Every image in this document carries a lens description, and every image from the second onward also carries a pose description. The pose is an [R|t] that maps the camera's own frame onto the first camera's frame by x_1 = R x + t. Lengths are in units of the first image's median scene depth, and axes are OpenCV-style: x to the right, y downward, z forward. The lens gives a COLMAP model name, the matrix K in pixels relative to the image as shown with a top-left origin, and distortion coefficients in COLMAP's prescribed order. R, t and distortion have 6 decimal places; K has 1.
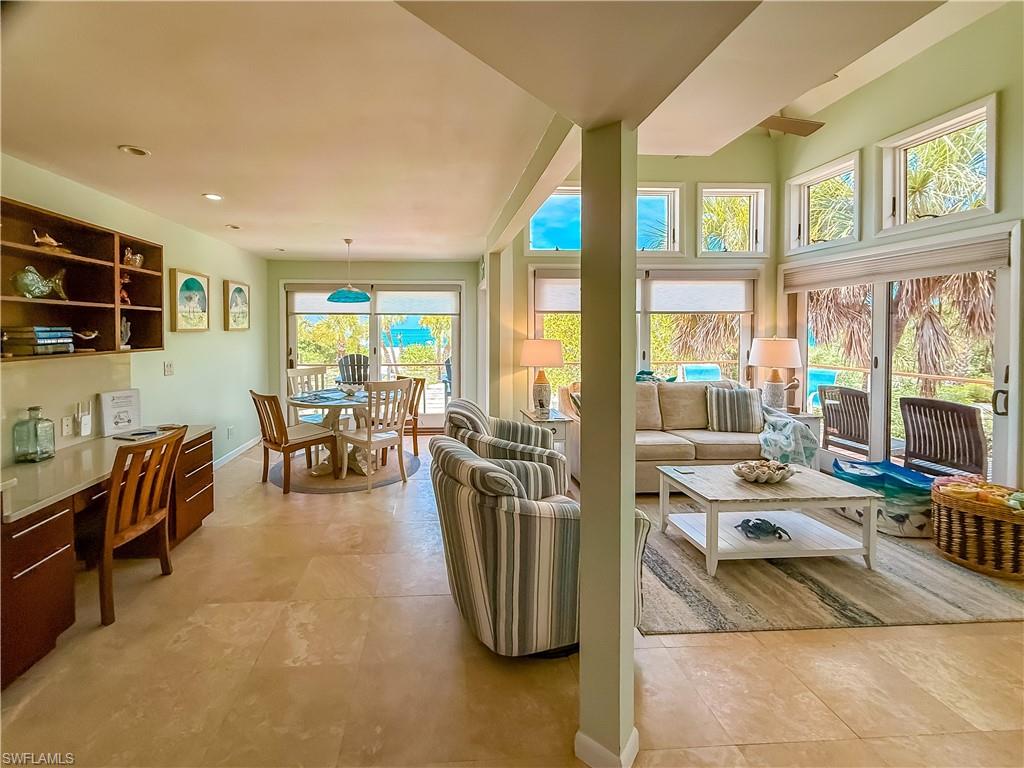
lens RADIAL K [[422.2, 0, 454.3], [0, 422.2, 339.1], [0, 0, 1]] dist [0.003363, -0.001007]
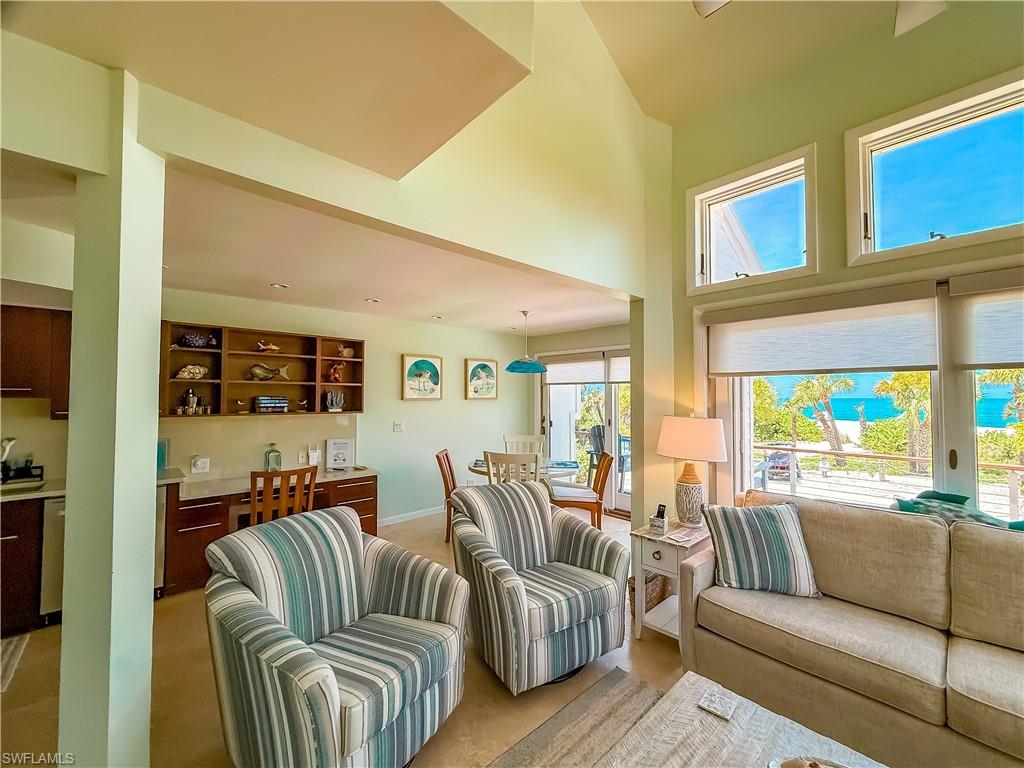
lens RADIAL K [[422.2, 0, 509.2], [0, 422.2, 386.4], [0, 0, 1]] dist [0.003363, -0.001007]
pose [[0.638535, -0.018024, -0.769382, 0.627494], [-0.021125, 0.998939, -0.040933, -0.013996], [0.769303, 0.042391, 0.637476, 0.412607]]
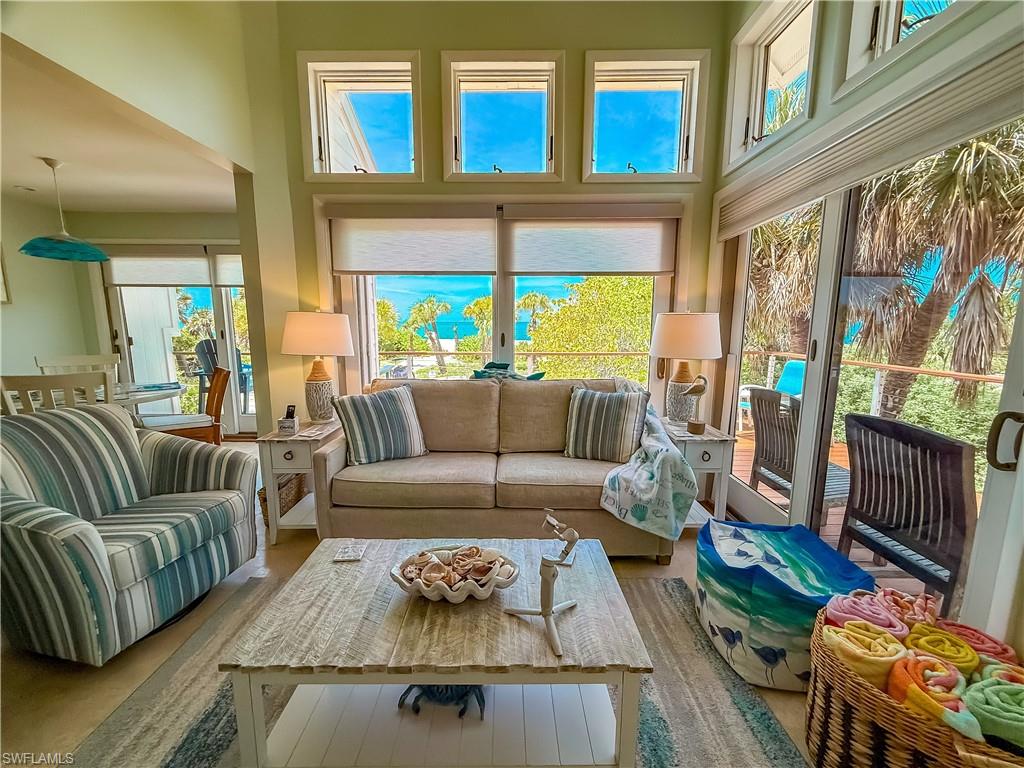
lens RADIAL K [[422.2, 0, 512.7], [0, 422.2, 385.6], [0, 0, 1]] dist [0.003363, -0.001007]
pose [[0.998677, 0.011209, -0.050196, 0.629104], [-0.005099, 0.992732, 0.120234, 0.038165], [0.051179, -0.119819, 0.991476, 0.424287]]
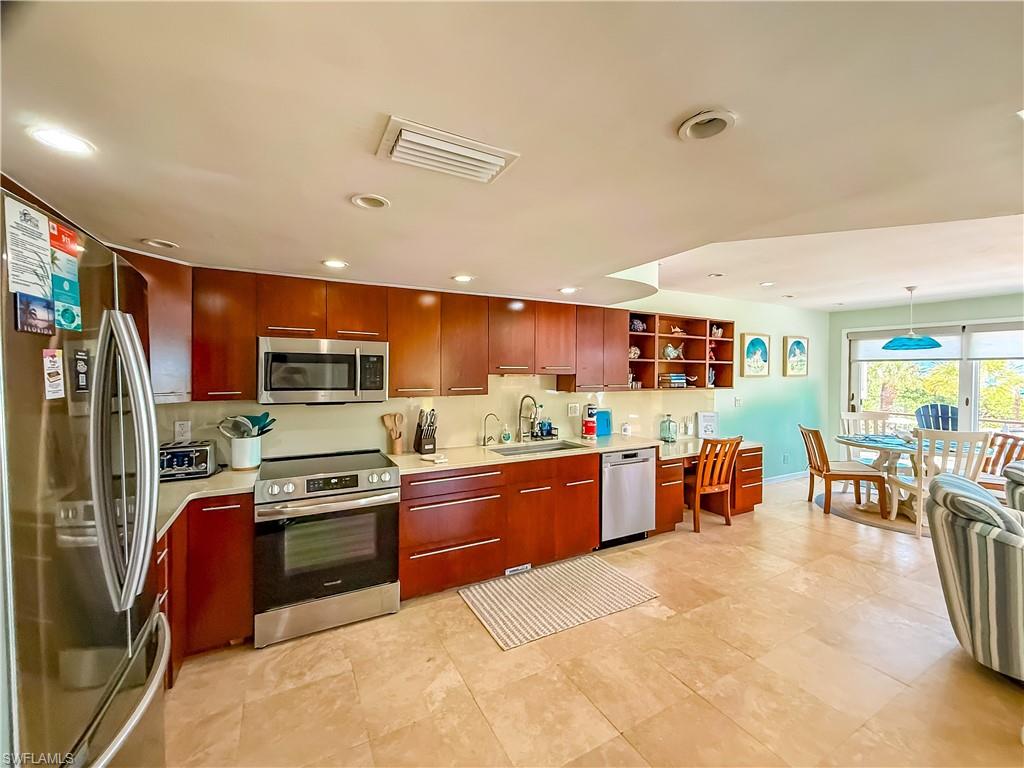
lens RADIAL K [[422.2, 0, 512.4], [0, 422.2, 377.0], [0, 0, 1]] dist [0.003363, -0.001007]
pose [[0.435907, 0.013754, -0.899887, 0.299285], [-0.027070, 0.999631, 0.002166, 0.000904], [0.899585, 0.023416, 0.436118, -0.340124]]
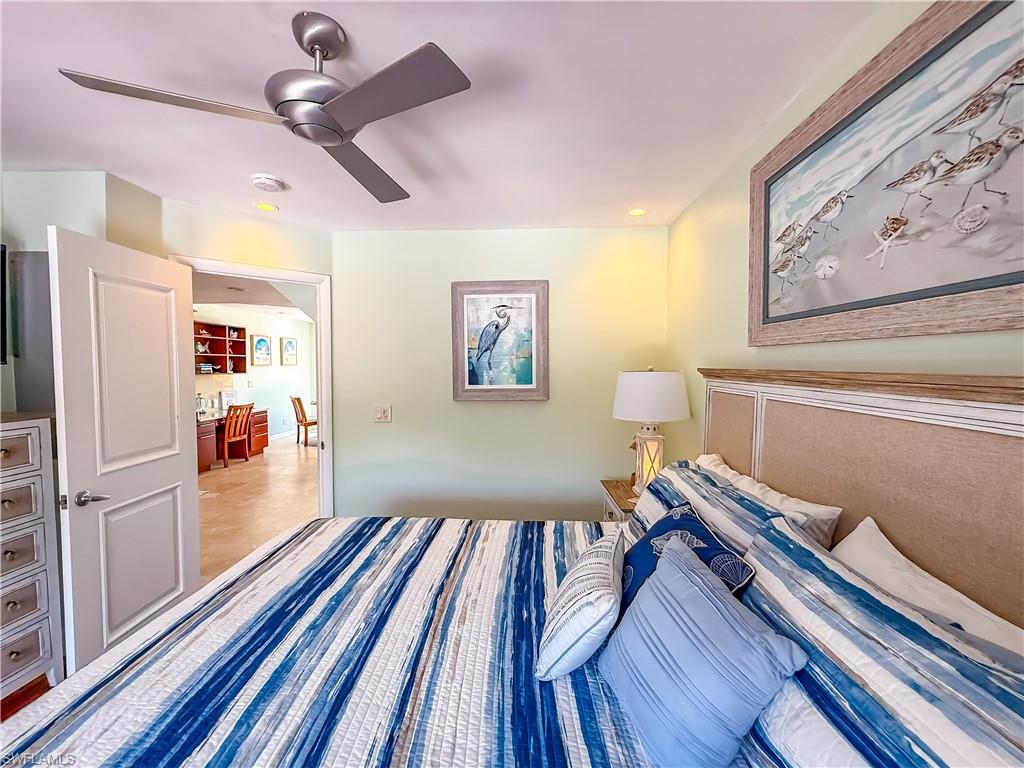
lens RADIAL K [[443.7, 0, 508.6], [0, 443.7, 386.1], [0, 0, 1]] dist [-0.001732, 0.000805]
pose [[0.995082, 0.010119, -0.098538, 0.813583], [-0.007458, 0.999598, 0.027337, 0.013844], [0.098775, -0.026468, 0.994758, -1.056125]]
